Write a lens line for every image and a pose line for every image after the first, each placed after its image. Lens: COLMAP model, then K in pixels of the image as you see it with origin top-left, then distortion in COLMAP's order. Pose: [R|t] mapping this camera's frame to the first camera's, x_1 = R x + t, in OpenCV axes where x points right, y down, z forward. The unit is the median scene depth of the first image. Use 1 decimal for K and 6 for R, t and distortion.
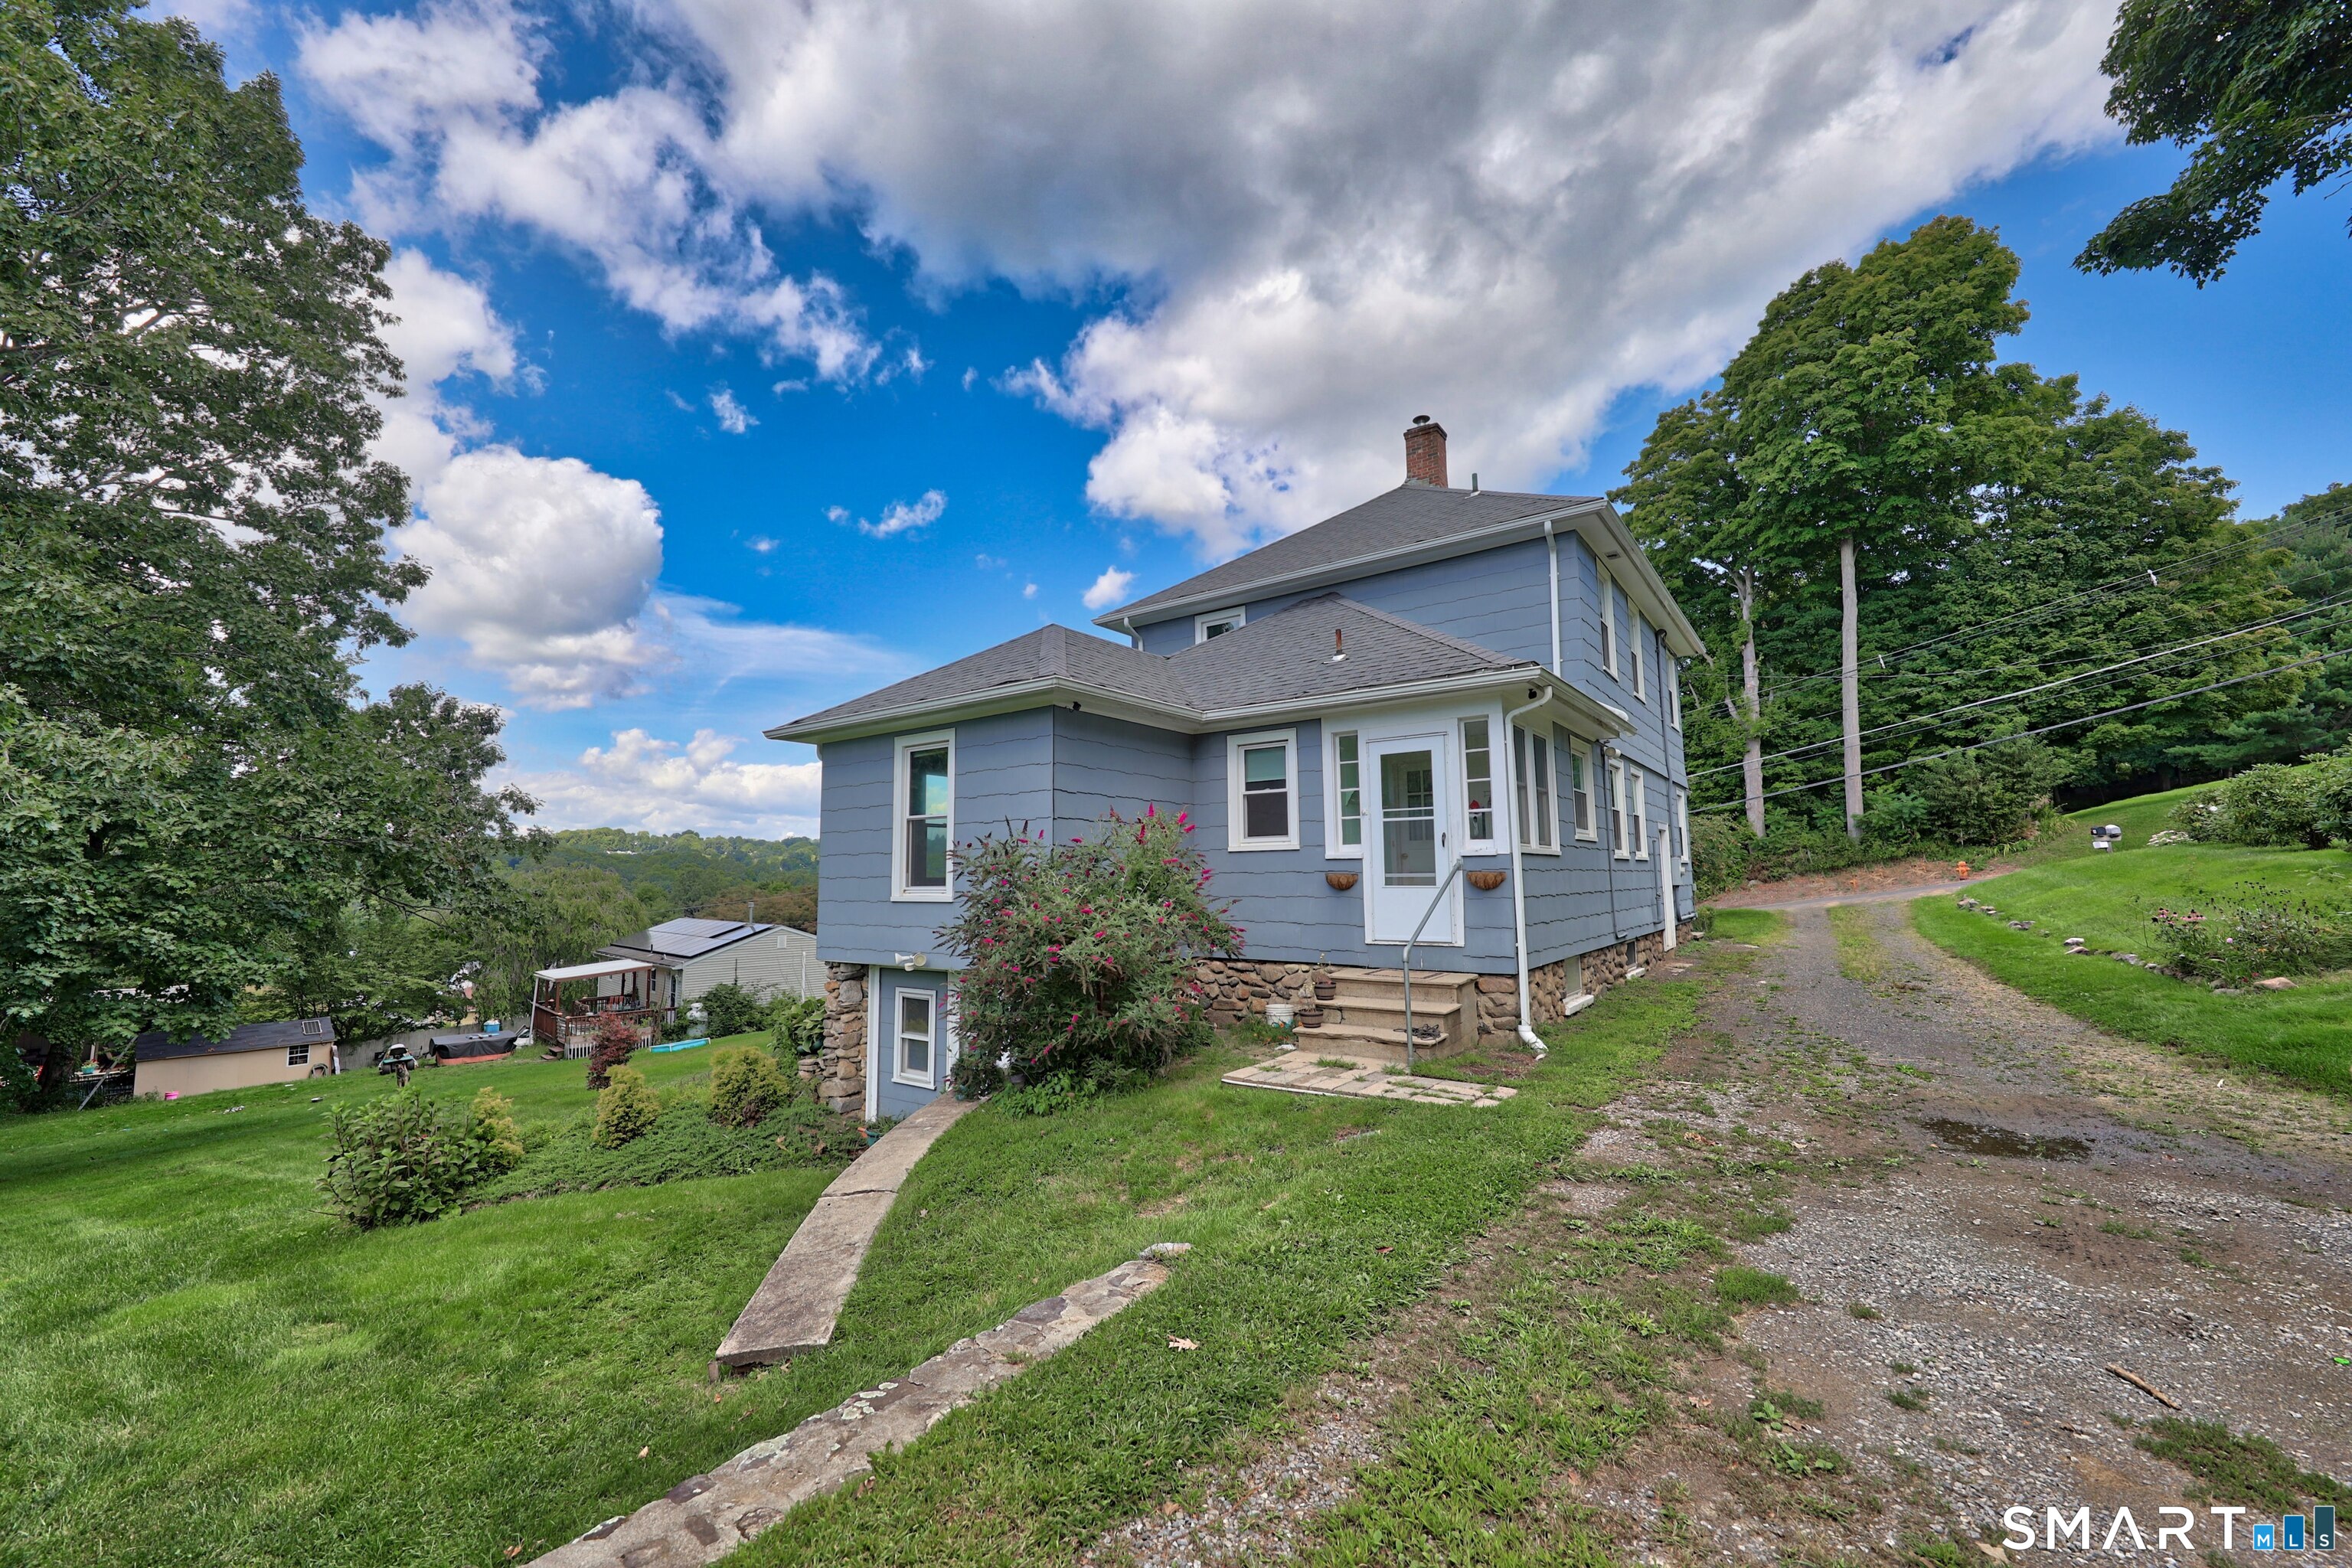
lens RADIAL K [[918.7, 0, 1171.1], [0, 918.7, 782.7], [0, 0, 1]] dist [0.020043, 0.000504]
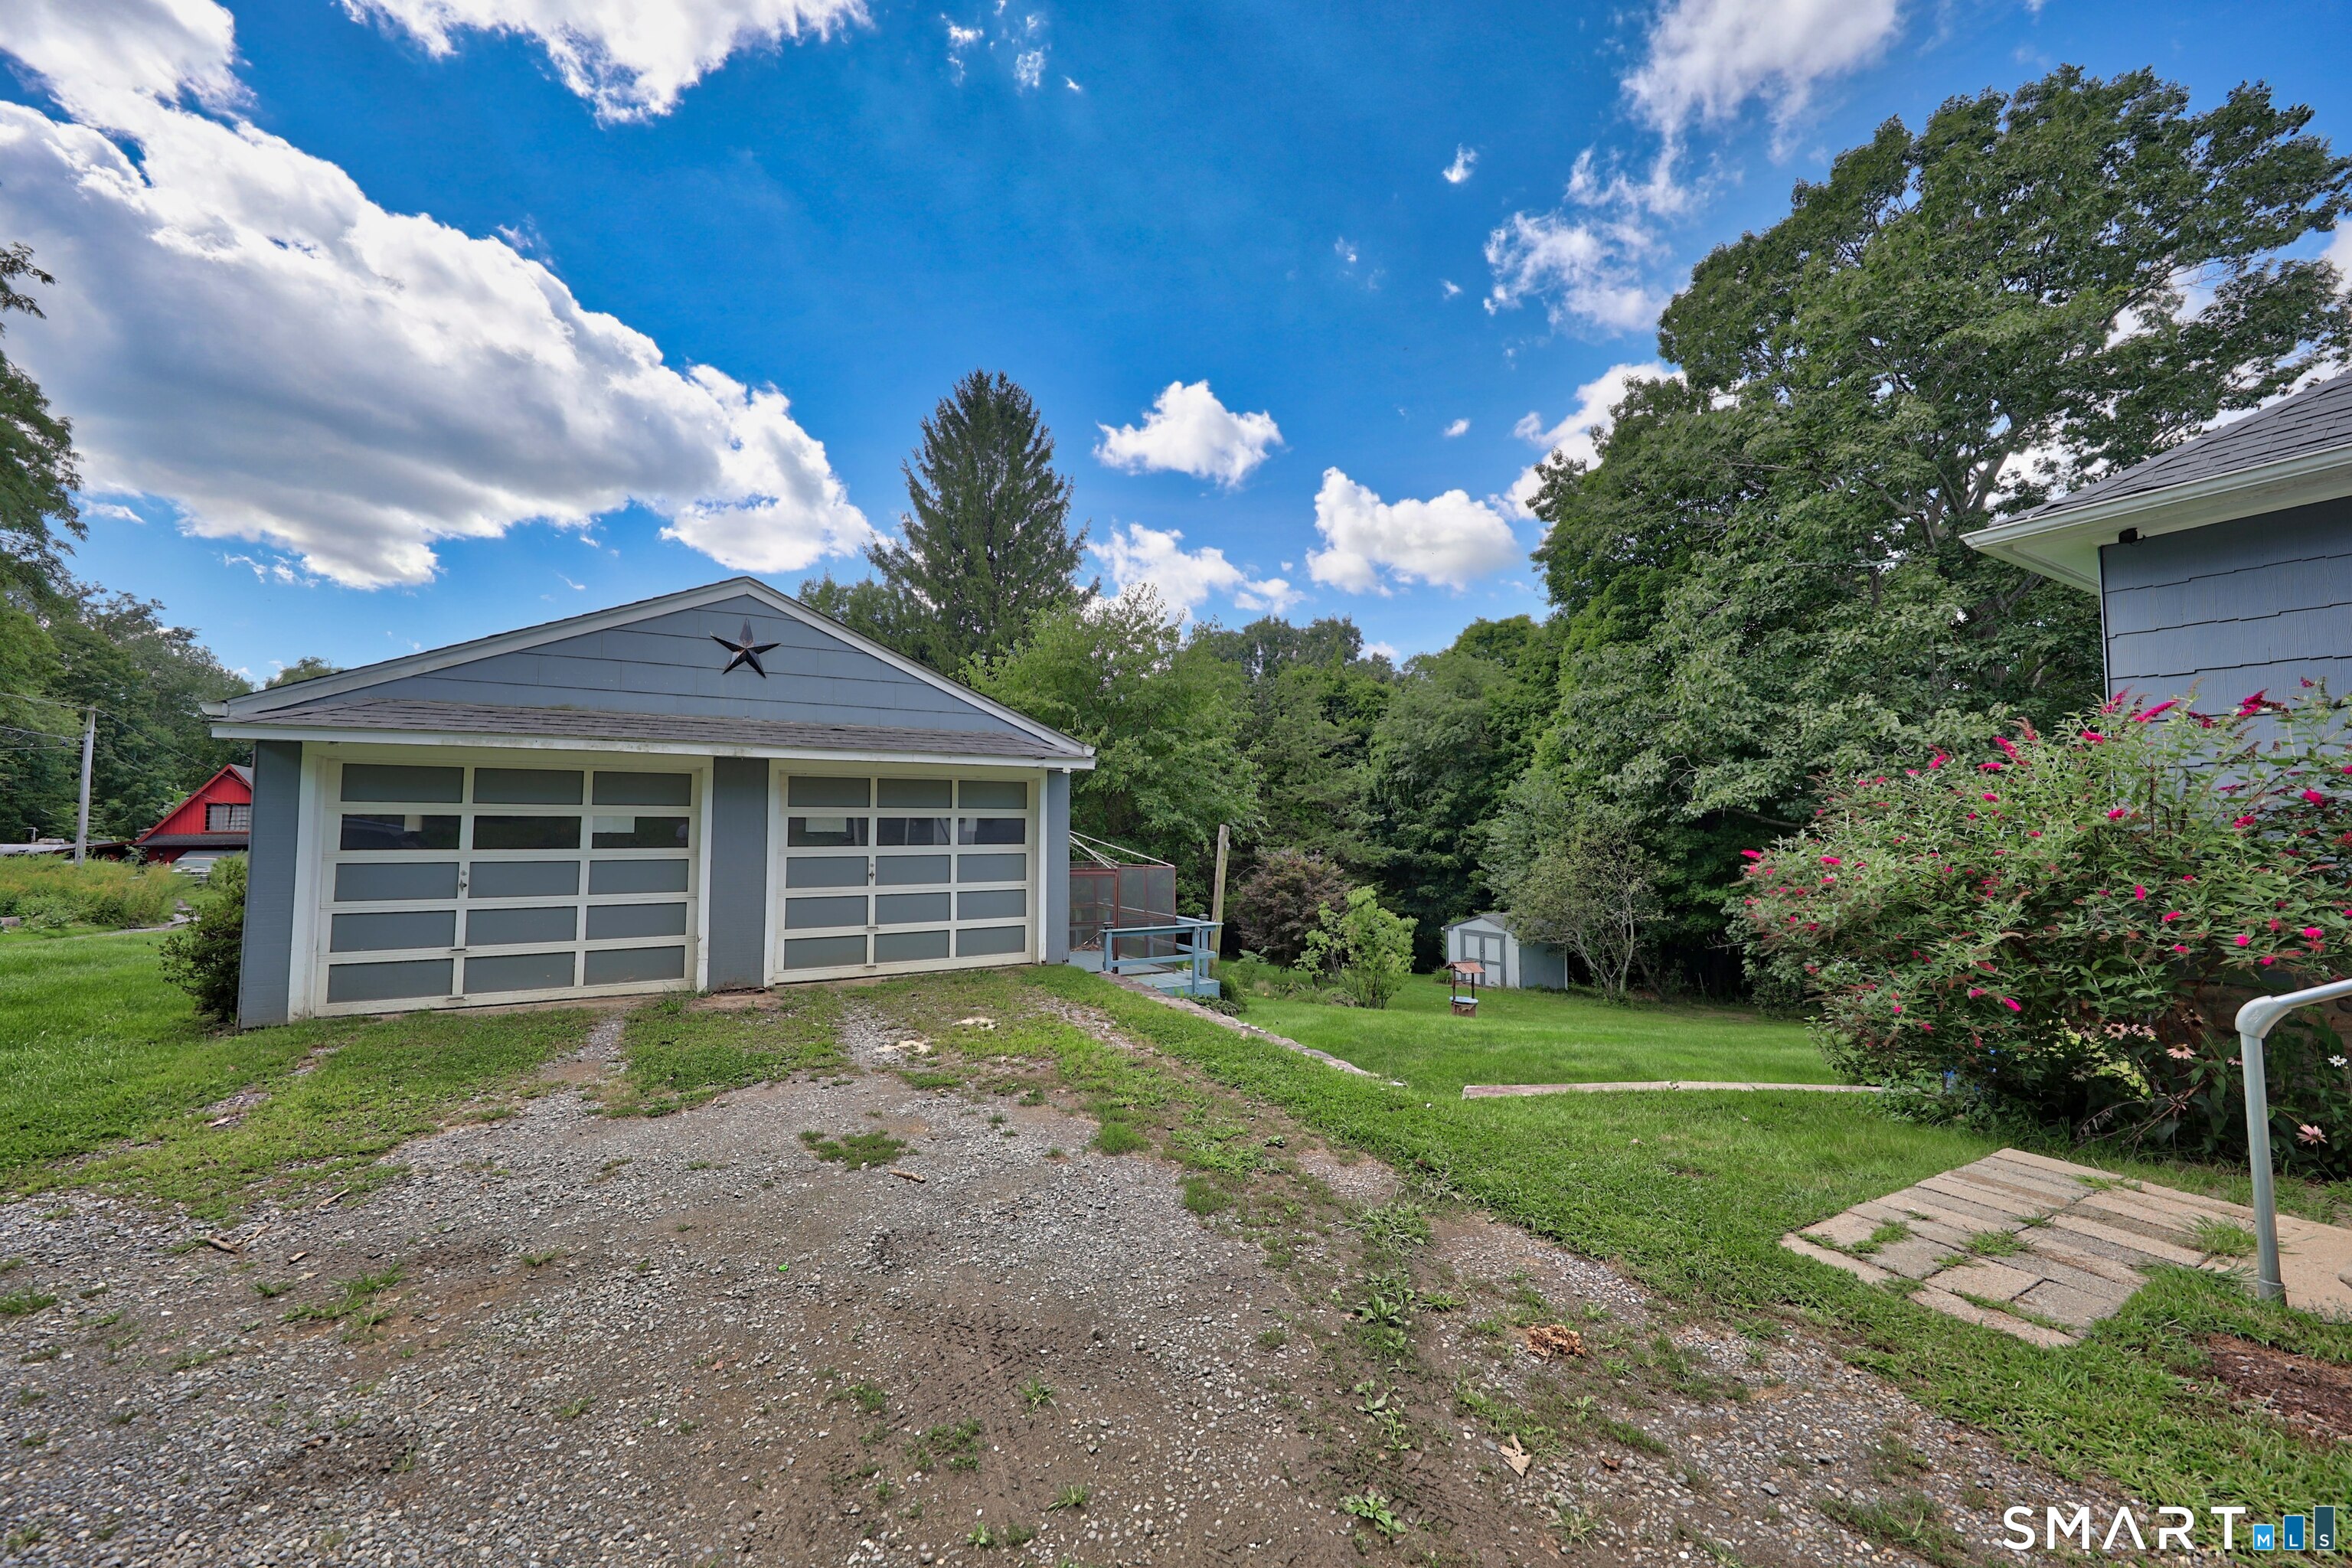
lens RADIAL K [[873.0, 0, 1175.1], [0, 873.0, 782.8], [0, 0, 1]] dist [0.001254, 0.000275]
pose [[-0.426179, -0.040251, -0.903743, 1.790241], [0.097982, 0.991079, -0.090346, 0.180371], [0.899317, -0.127055, -0.418434, 1.724723]]
